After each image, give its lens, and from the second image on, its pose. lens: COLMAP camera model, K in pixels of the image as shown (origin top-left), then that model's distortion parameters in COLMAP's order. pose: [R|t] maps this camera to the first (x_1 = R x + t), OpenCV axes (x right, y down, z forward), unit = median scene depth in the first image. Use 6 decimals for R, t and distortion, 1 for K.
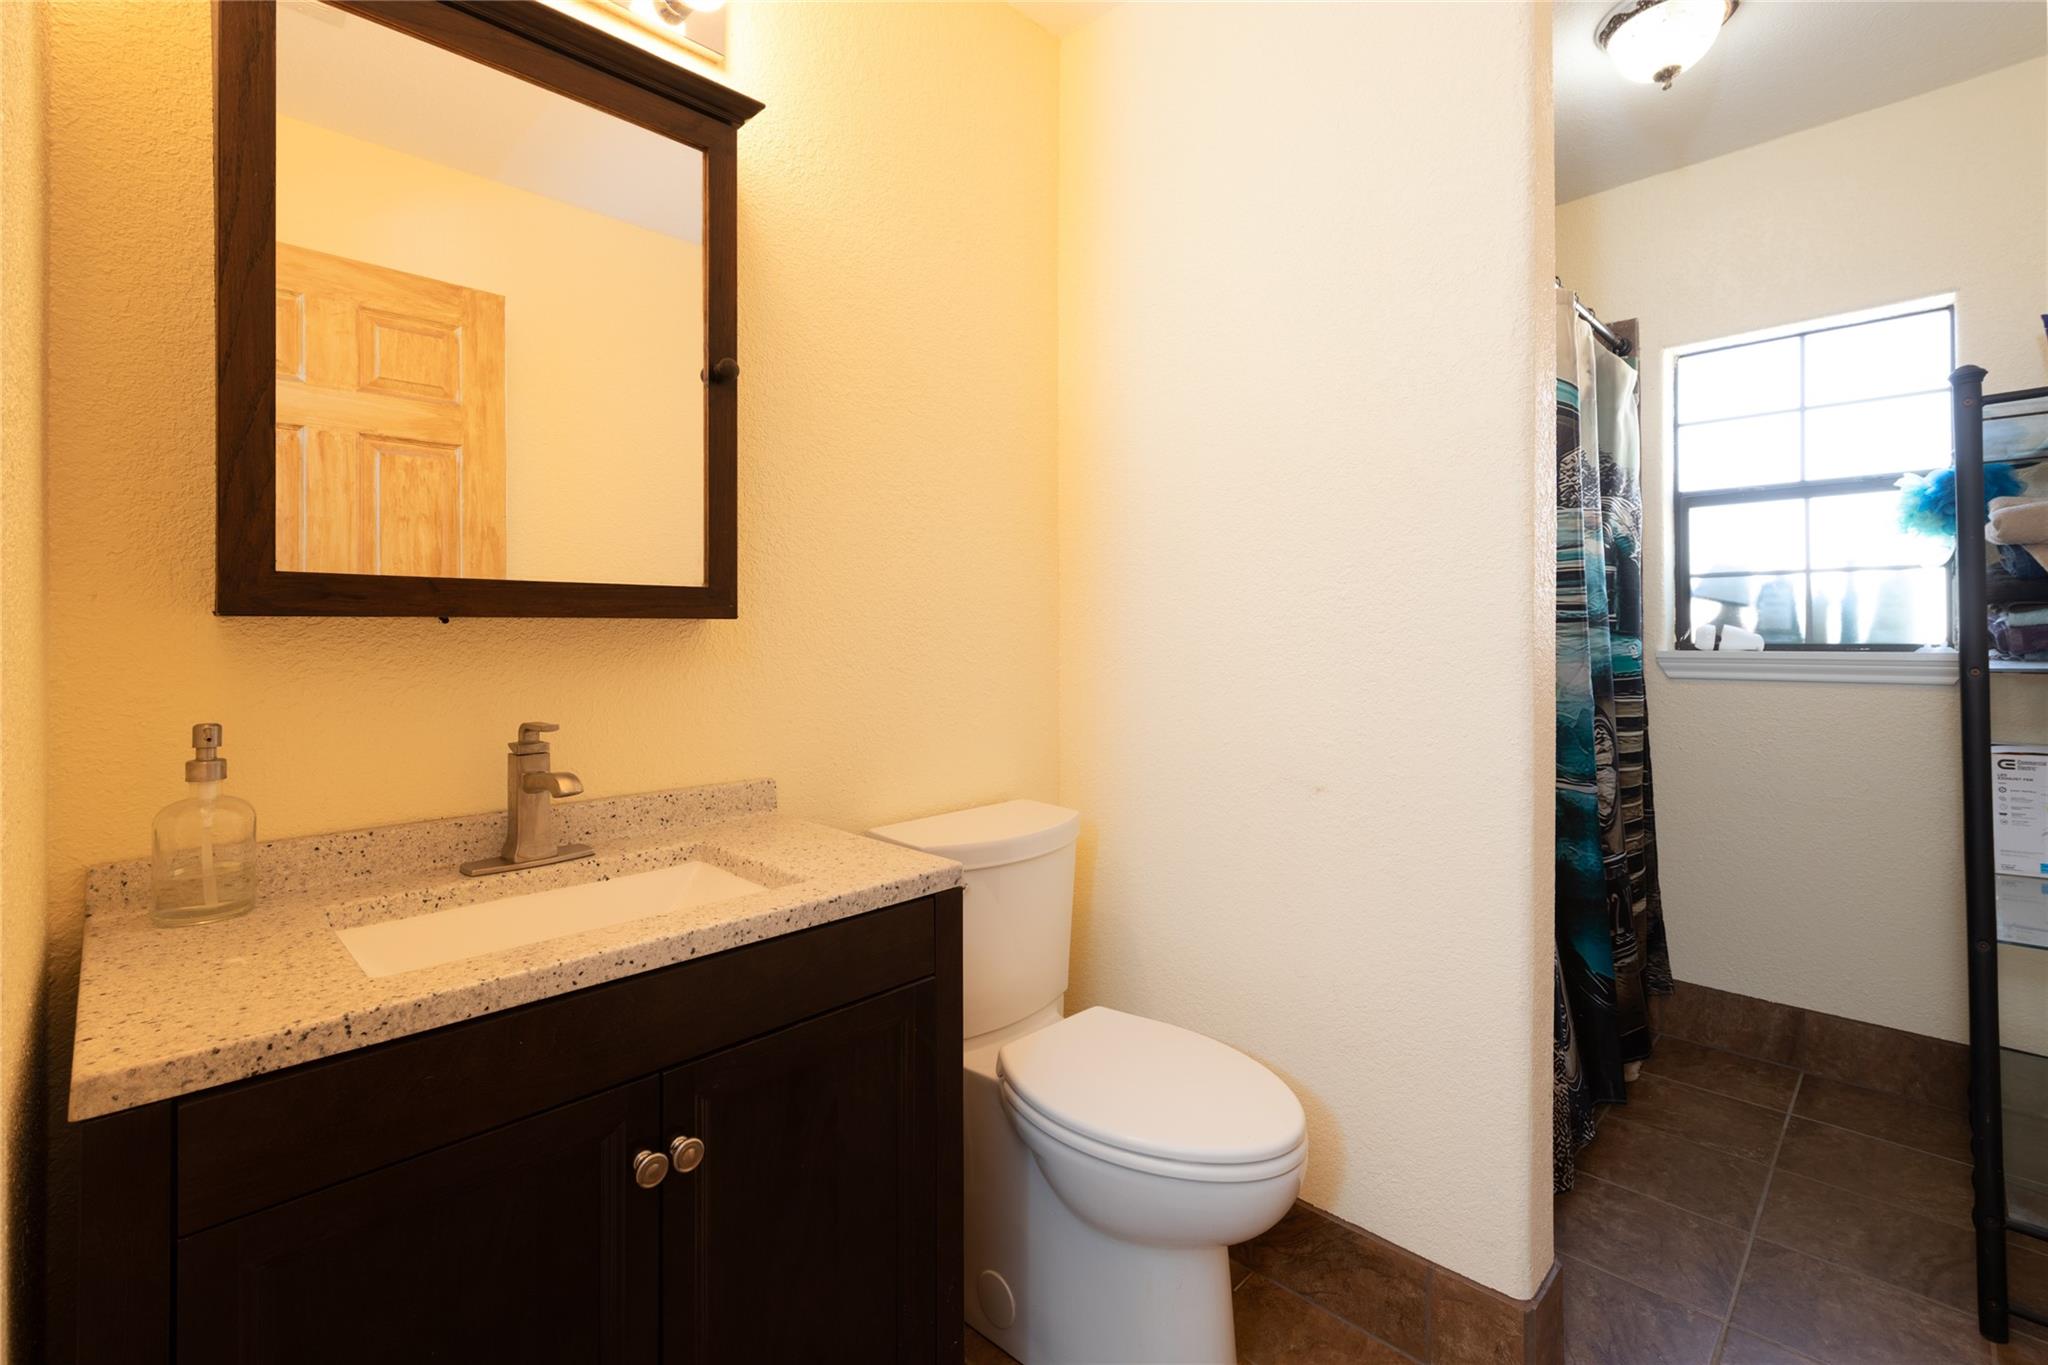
lens RADIAL K [[905.4, 0, 1027.3], [0, 905.4, 611.5], [0, 0, 1]] dist [0.009328, -0.000249]
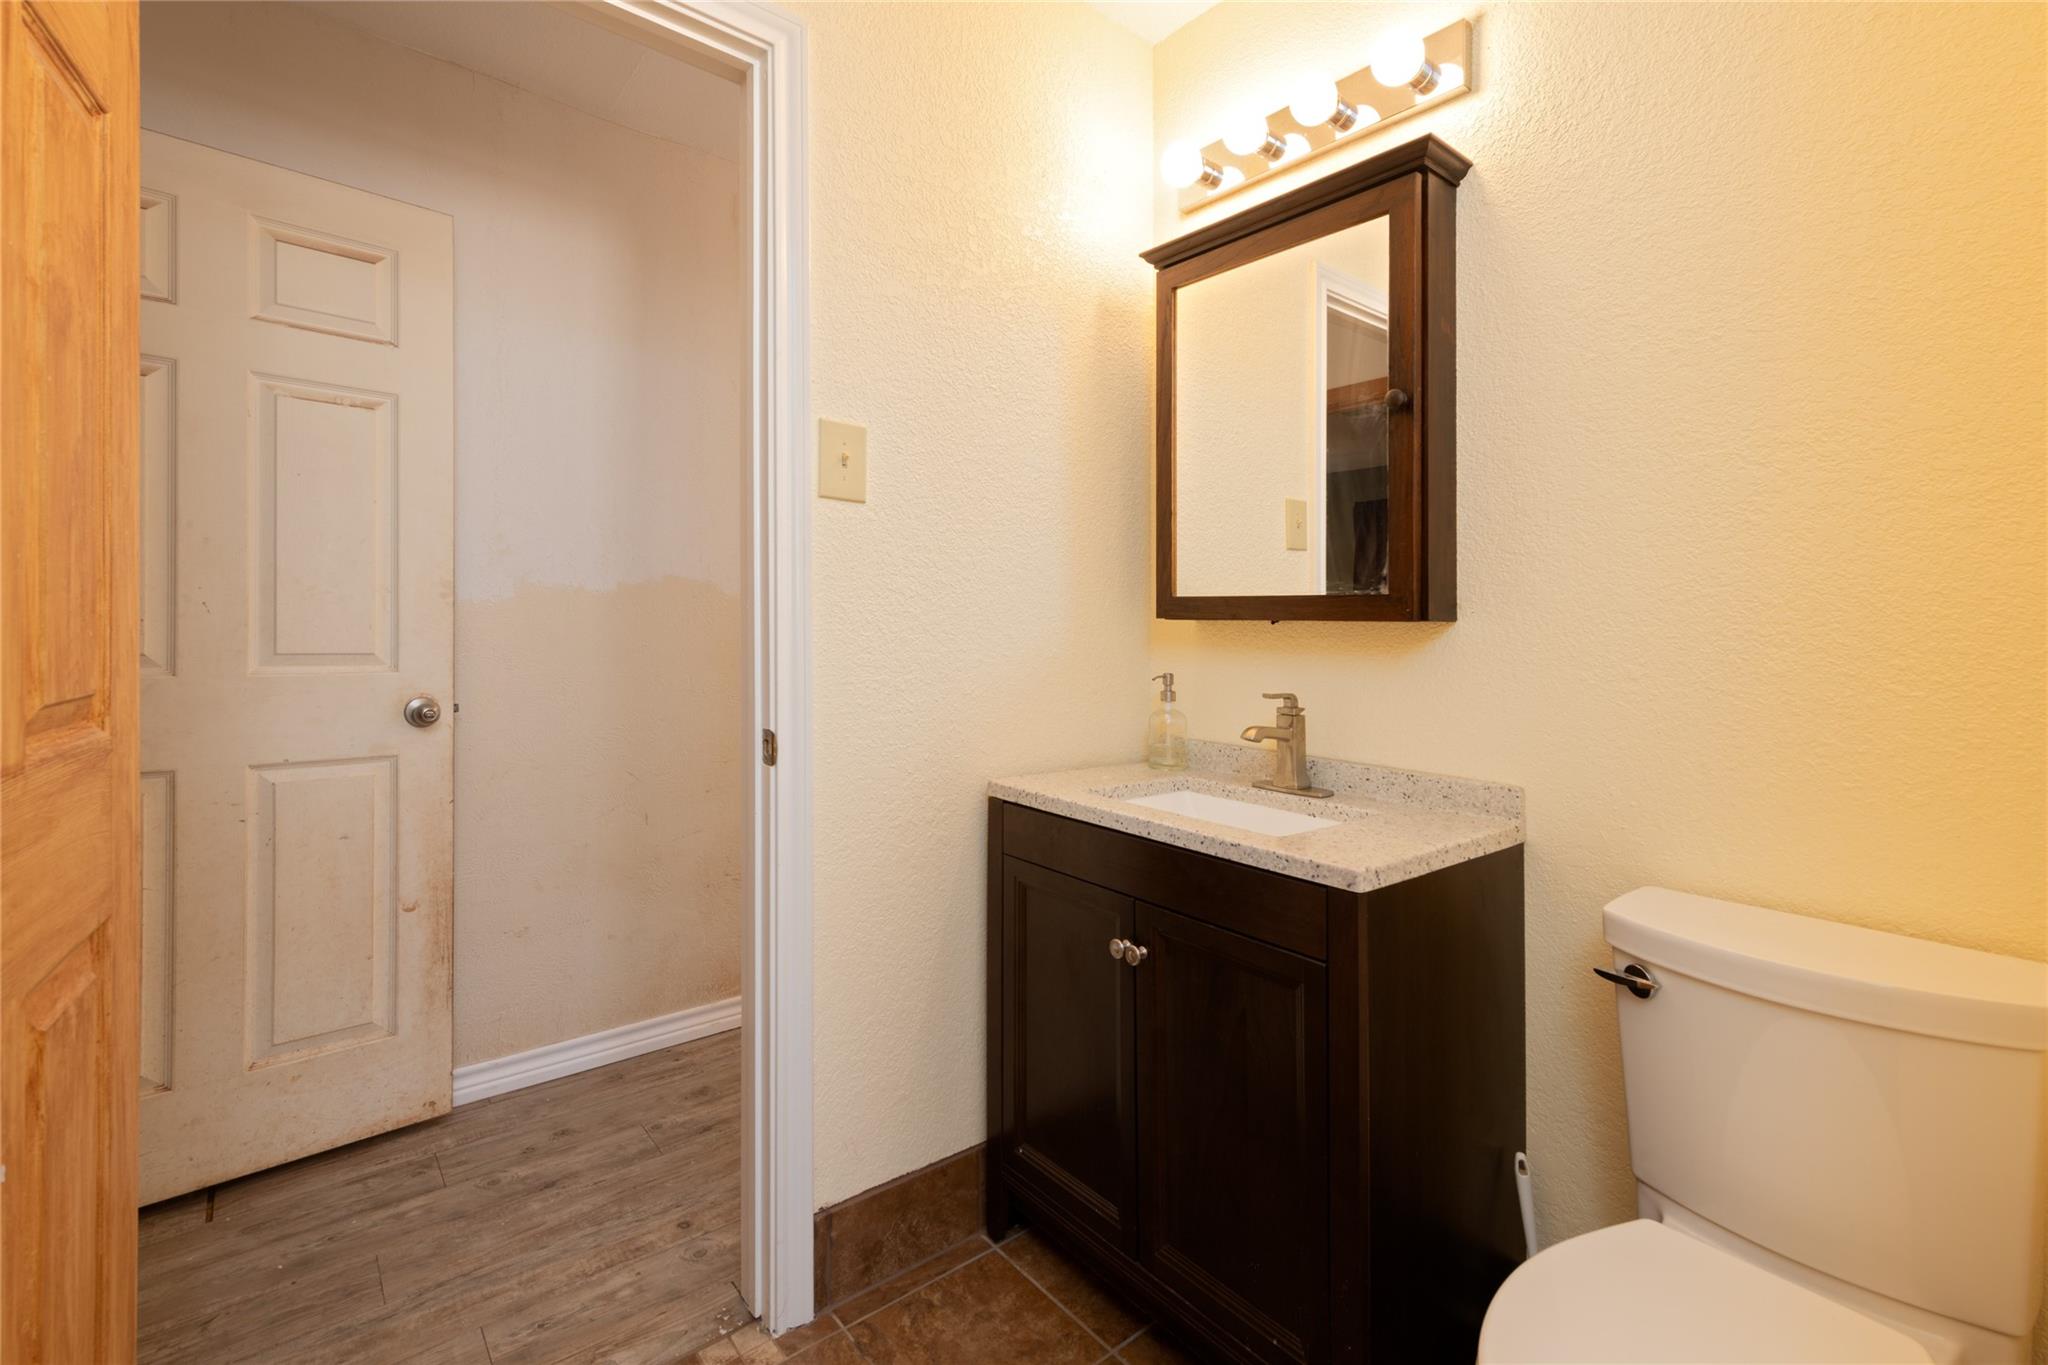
lens RADIAL K [[900.5, 0, 1016.6], [0, 900.5, 617.2], [0, 0, 1]] dist [0.000613, -0.000246]
pose [[-0.114505, -0.007964, -0.993391, 1.046539], [0.004245, 0.999955, -0.008506, 0.014055], [0.993414, -0.005191, -0.114466, 0.837595]]
